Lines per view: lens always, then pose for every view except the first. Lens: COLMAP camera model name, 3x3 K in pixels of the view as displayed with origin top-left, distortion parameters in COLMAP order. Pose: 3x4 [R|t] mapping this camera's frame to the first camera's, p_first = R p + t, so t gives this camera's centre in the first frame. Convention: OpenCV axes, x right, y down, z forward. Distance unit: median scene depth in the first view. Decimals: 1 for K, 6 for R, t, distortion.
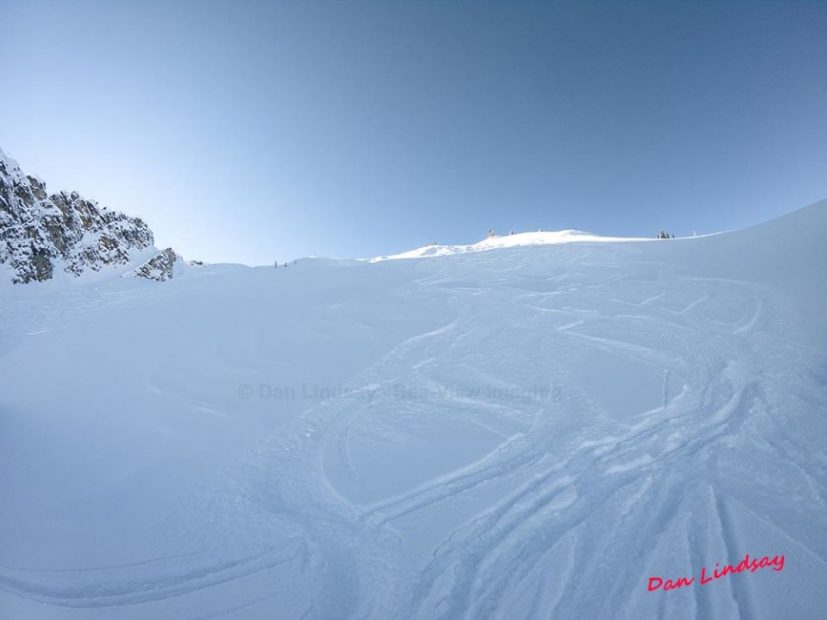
lens RADIAL K [[676.6, 0, 413.5], [0, 676.6, 310.0], [0, 0, 1]] dist [-0.119112, 0.001810]
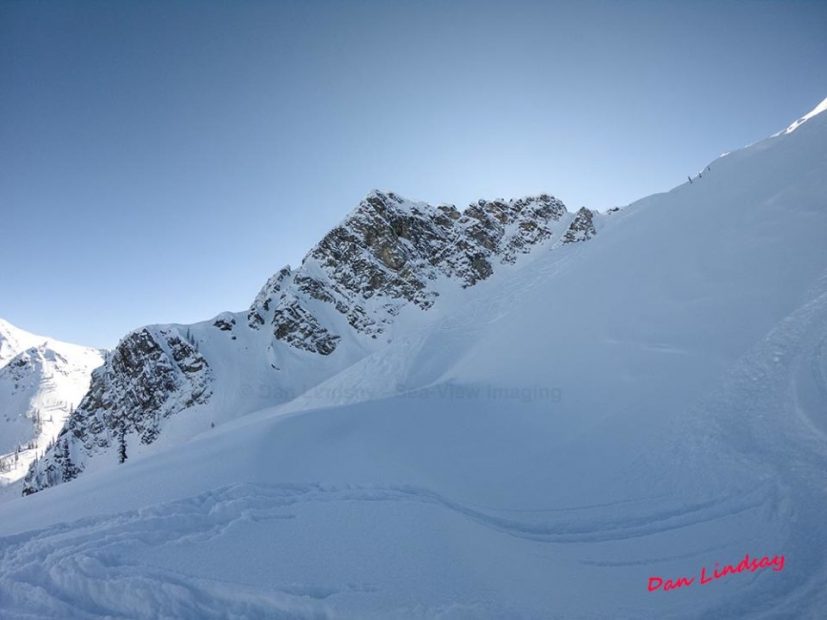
lens RADIAL K [[676.6, 0, 413.5], [0, 676.6, 310.0], [0, 0, 1]] dist [-0.119112, 0.001810]
pose [[0.367340, -0.164892, -0.915353, 0.494436], [0.311325, 0.949187, -0.046049, 0.025919], [0.876435, -0.268057, 0.400010, 0.328586]]
